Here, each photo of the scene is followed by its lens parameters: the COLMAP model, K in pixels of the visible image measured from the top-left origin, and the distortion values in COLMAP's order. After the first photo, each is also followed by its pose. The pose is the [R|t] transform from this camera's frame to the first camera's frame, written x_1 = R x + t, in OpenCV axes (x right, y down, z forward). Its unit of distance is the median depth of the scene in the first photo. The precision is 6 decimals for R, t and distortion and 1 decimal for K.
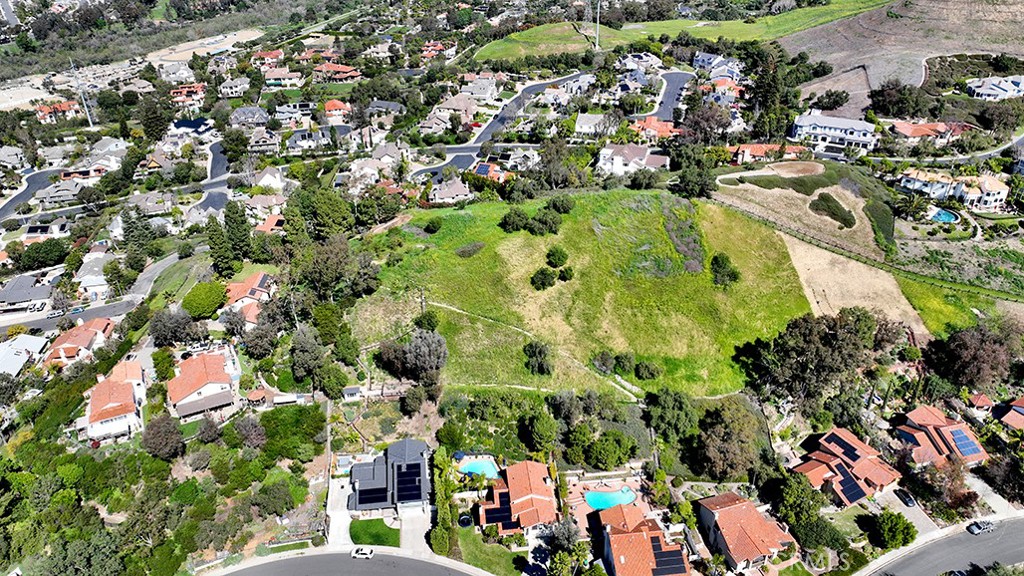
lens RADIAL K [[718.0, 0, 511.0], [0, 718.0, 287.6], [0, 0, 1]] dist [-0.004021, 0.014723]
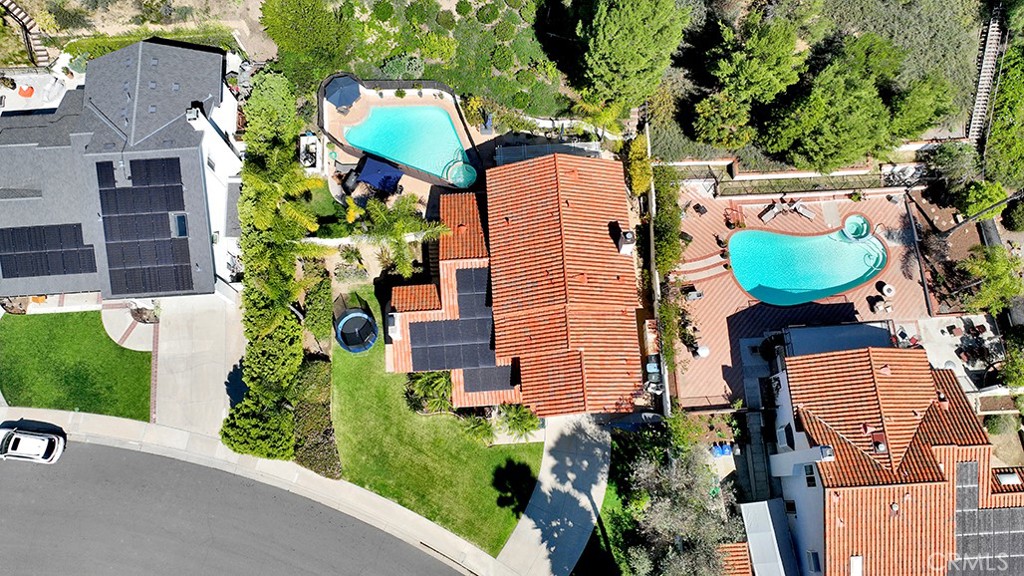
lens RADIAL K [[718.0, 0, 511.9], [0, 718.0, 290.3], [0, 0, 1]] dist [-0.004021, 0.014723]
pose [[0.998747, 0.049310, -0.008554, 0.007626], [-0.029764, 0.722637, 0.690587, 0.071782], [0.040234, -0.689467, 0.723199, 0.654869]]
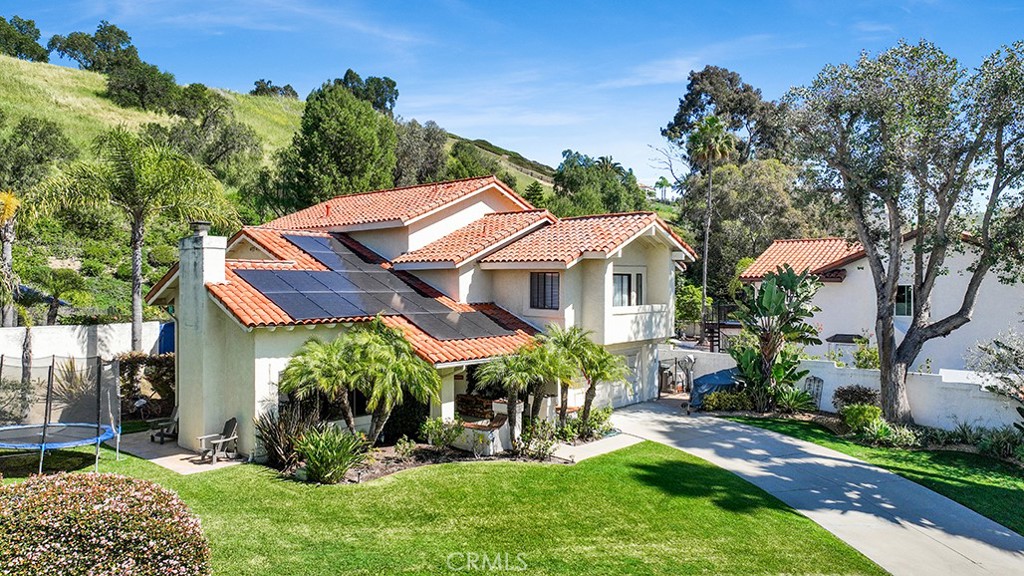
lens RADIAL K [[718.0, 0, 507.5], [0, 718.0, 291.8], [0, 0, 1]] dist [-0.004021, 0.014723]
pose [[0.744683, 0.006322, 0.667388, -0.070010], [0.328249, 0.867189, -0.374480, 0.309935], [-0.581119, 0.497938, 0.643707, 0.738892]]
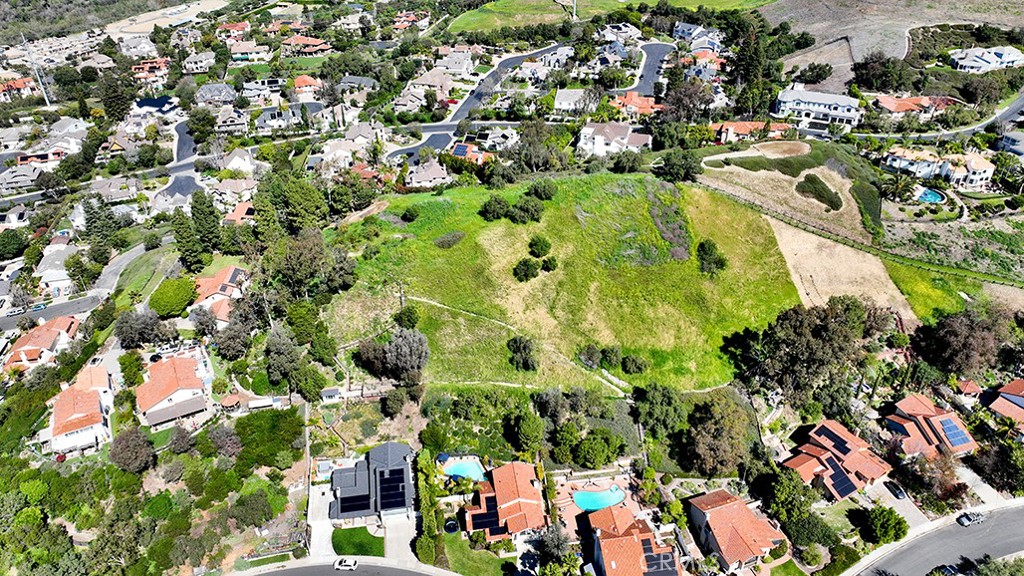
lens RADIAL K [[718.0, 0, 511.4], [0, 718.0, 288.0], [0, 0, 1]] dist [-0.004021, 0.014723]
pose [[0.999378, -0.018120, 0.030265, -0.005009], [0.016735, 0.998829, 0.045401, -0.034270], [-0.031053, -0.044866, 0.998510, 0.033847]]
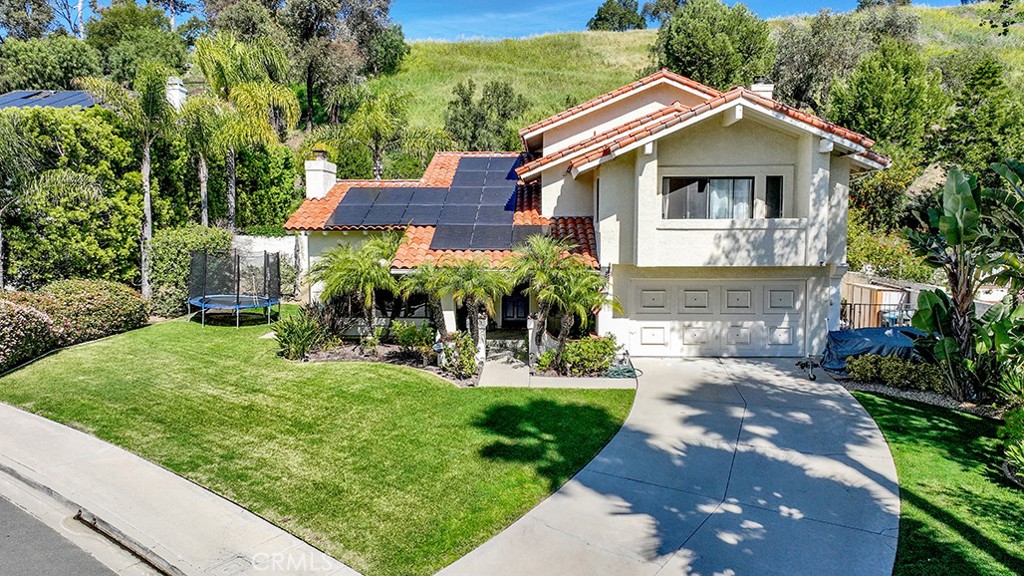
lens RADIAL K [[718.0, 0, 502.9], [0, 718.0, 263.5], [0, 0, 1]] dist [-0.004021, 0.014723]
pose [[0.985840, 0.020026, -0.166490, 0.018099], [-0.095826, 0.882041, -0.461325, 0.323063], [0.137613, 0.470746, 0.871470, 0.726239]]
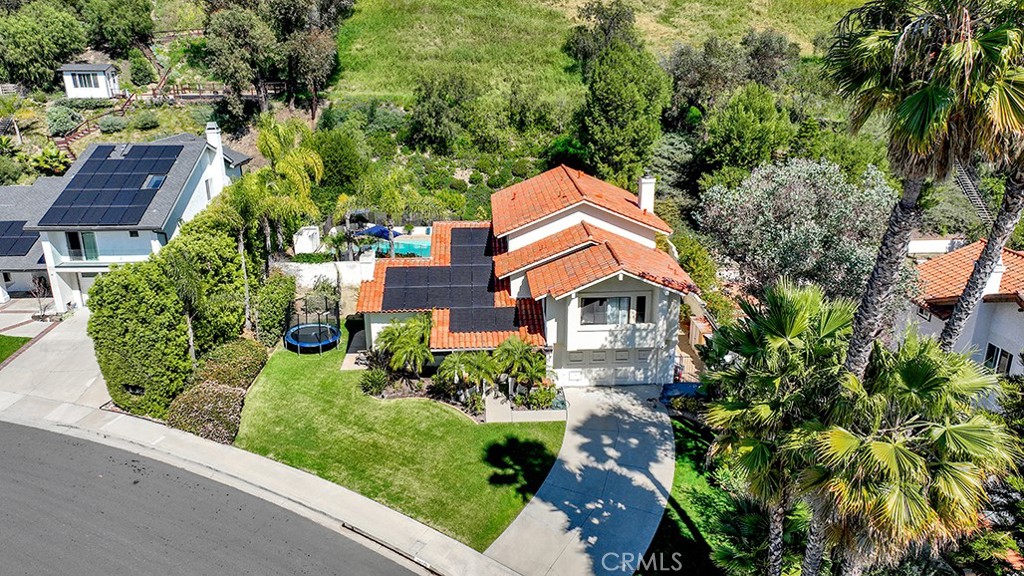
lens RADIAL K [[718.0, 0, 513.6], [0, 718.0, 286.1], [0, 0, 1]] dist [-0.004021, 0.014723]
pose [[0.998184, 0.029896, -0.052291, 0.015630], [-0.040119, 0.977525, -0.206965, 0.300028], [0.044928, 0.208687, 0.976950, 0.635494]]
